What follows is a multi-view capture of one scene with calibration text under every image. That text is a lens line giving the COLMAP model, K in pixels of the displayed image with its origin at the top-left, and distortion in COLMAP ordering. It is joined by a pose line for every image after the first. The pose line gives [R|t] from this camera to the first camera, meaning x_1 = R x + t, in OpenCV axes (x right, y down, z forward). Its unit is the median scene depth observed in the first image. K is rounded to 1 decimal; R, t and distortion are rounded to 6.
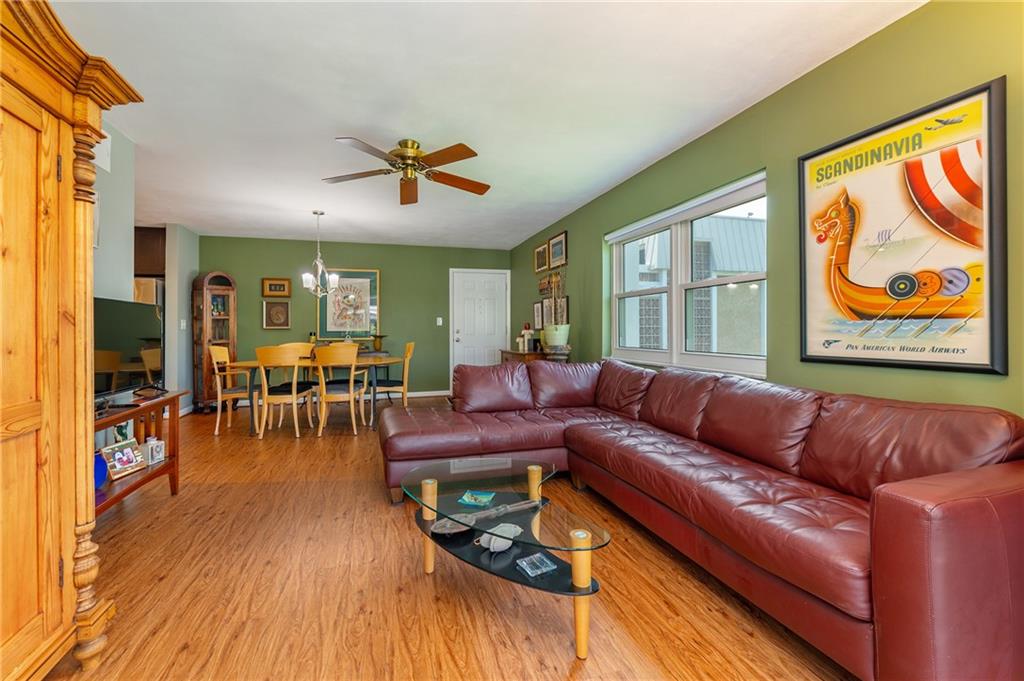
lens RADIAL K [[412.2, 0, 482.3], [0, 412.2, 330.3], [0, 0, 1]] dist [-0.001609, 0.000458]
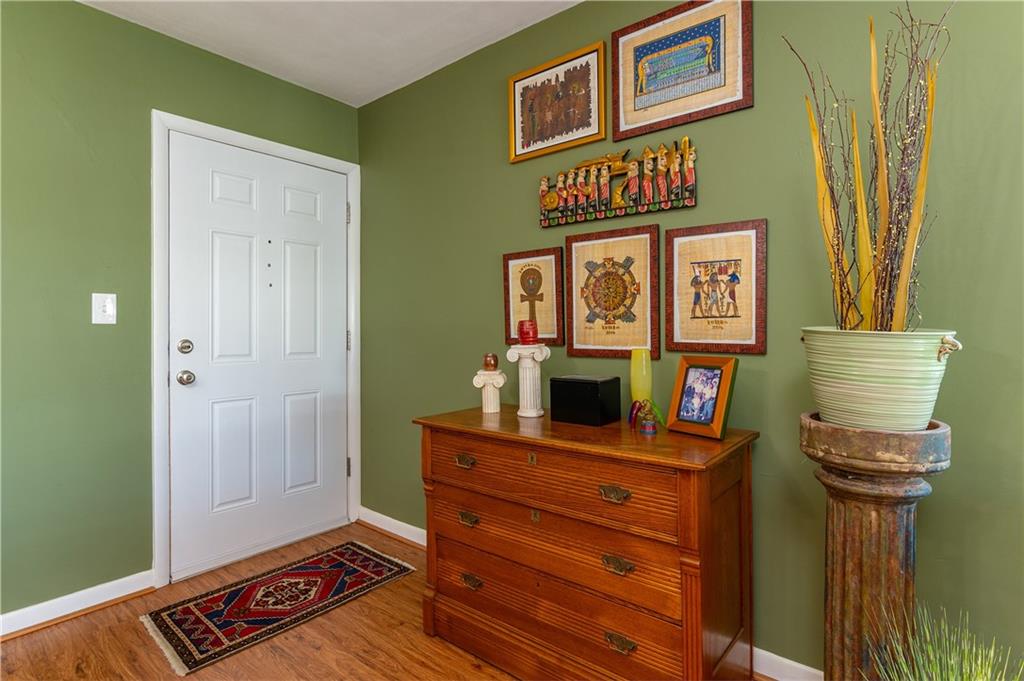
lens RADIAL K [[523.3, 0, 513.9], [0, 523.3, 330.2], [0, 0, 1]] dist [0.003452, 0.000381]
pose [[0.814821, 0.001731, 0.579710, -0.091407], [-0.002180, 0.999998, 0.000079, -0.009372], [-0.579709, -0.001328, 0.814823, 0.635358]]
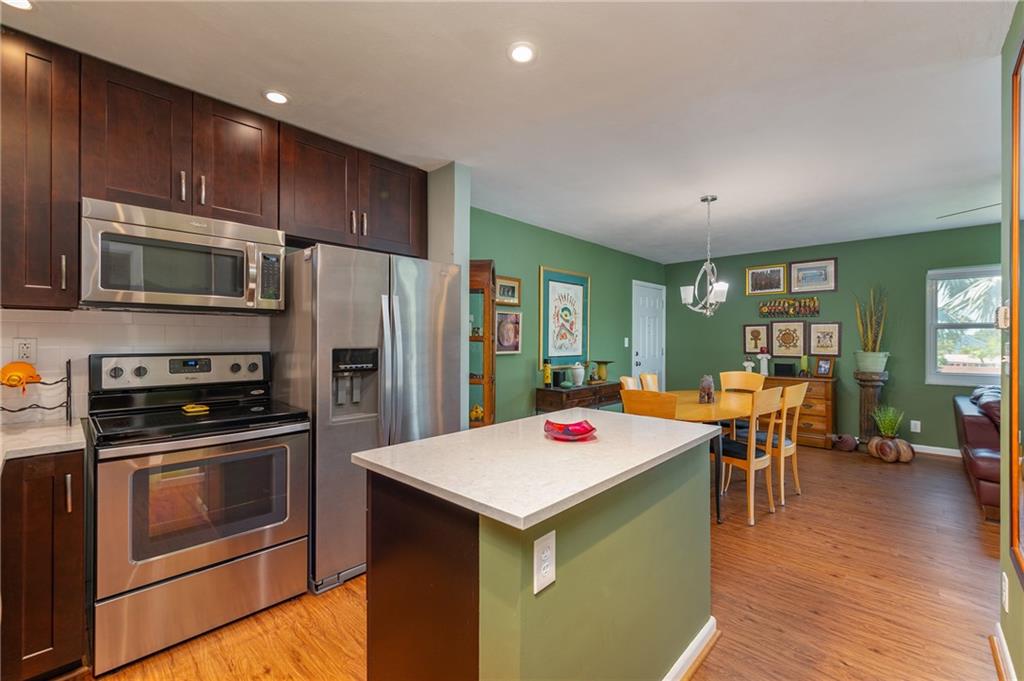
lens RADIAL K [[425.3, 0, 521.1], [0, 425.3, 341.2], [0, 0, 1]] dist [0.000489, 0.000002]
pose [[0.854516, 0.006243, 0.519388, -0.789976], [-0.007780, 0.999969, 0.000782, -0.023958], [-0.519367, -0.004709, 0.854538, 0.395531]]
